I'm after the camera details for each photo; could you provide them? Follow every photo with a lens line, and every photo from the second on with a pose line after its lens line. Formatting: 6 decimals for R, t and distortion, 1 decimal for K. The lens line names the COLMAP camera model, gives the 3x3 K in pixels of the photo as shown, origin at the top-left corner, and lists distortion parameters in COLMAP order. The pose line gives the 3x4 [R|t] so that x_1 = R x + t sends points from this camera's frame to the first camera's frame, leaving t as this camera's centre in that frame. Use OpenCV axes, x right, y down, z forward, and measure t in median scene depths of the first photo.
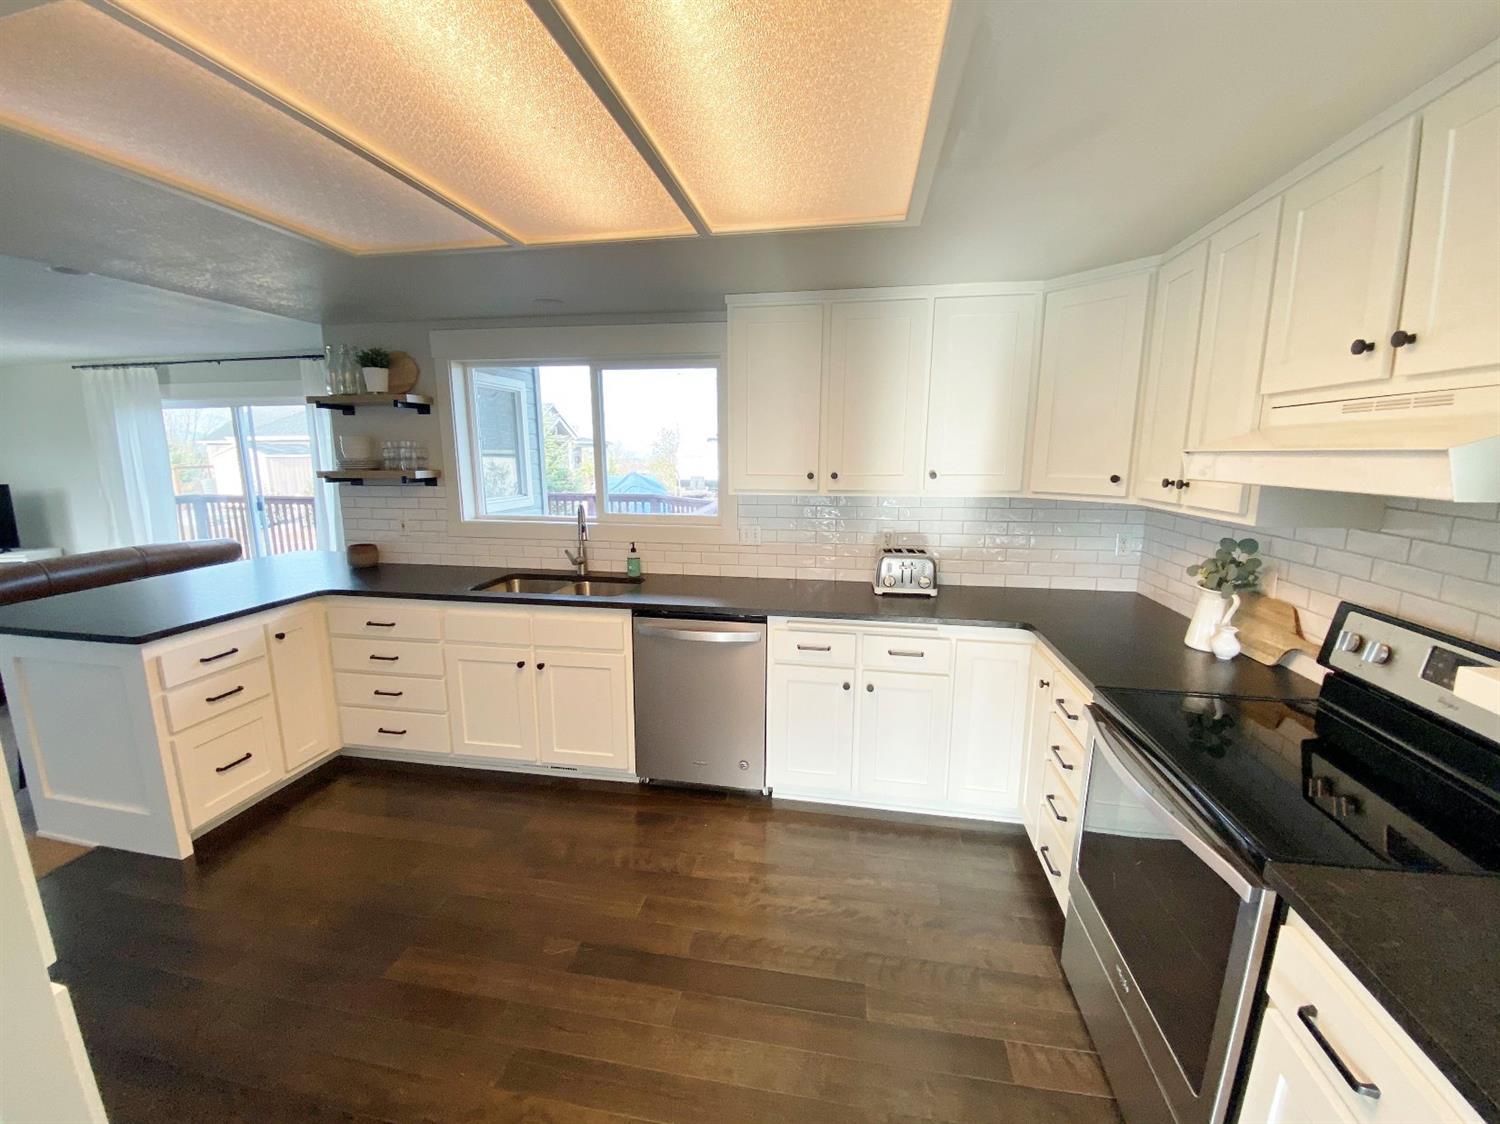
lens RADIAL K [[612.4, 0, 745.2], [0, 612.4, 566.5], [0, 0, 1]] dist [-0.000584, -0.000143]
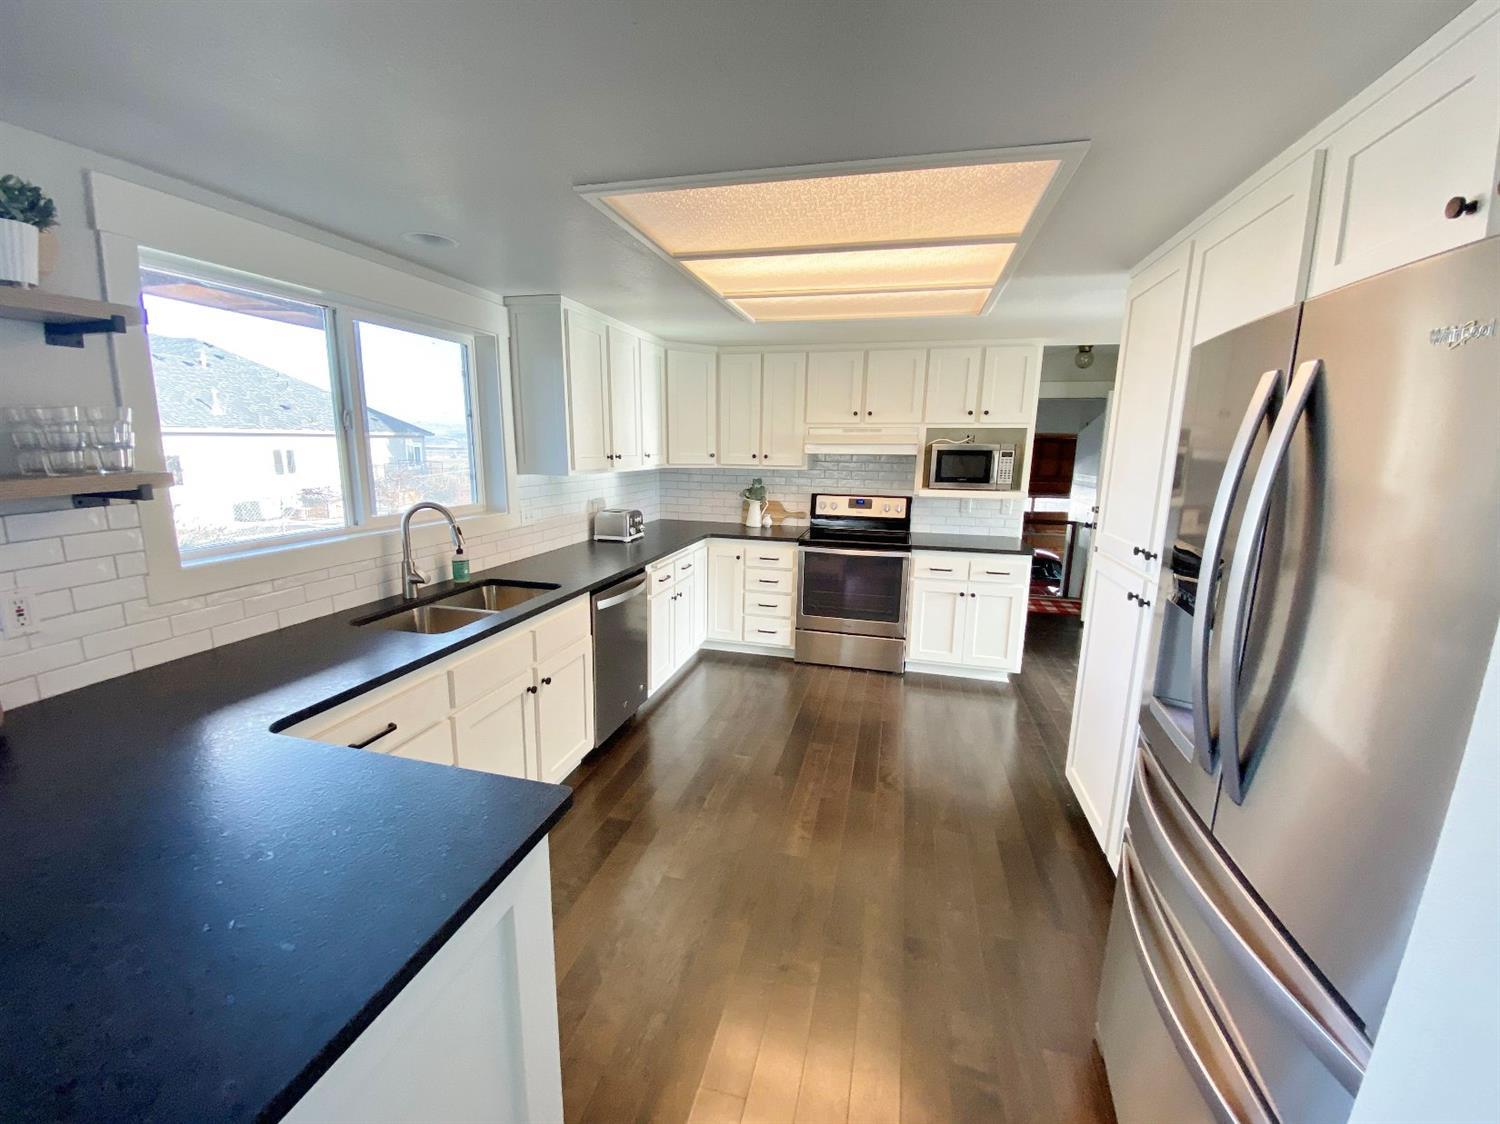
lens RADIAL K [[612.4, 0, 745.2], [0, 612.4, 566.5], [0, 0, 1]] dist [-0.000584, -0.000143]
pose [[0.079926, -0.193573, 0.977825, -1.351743], [0.167992, 0.969547, 0.178203, -0.125393], [-0.982543, 0.150024, 0.110011, 0.712374]]
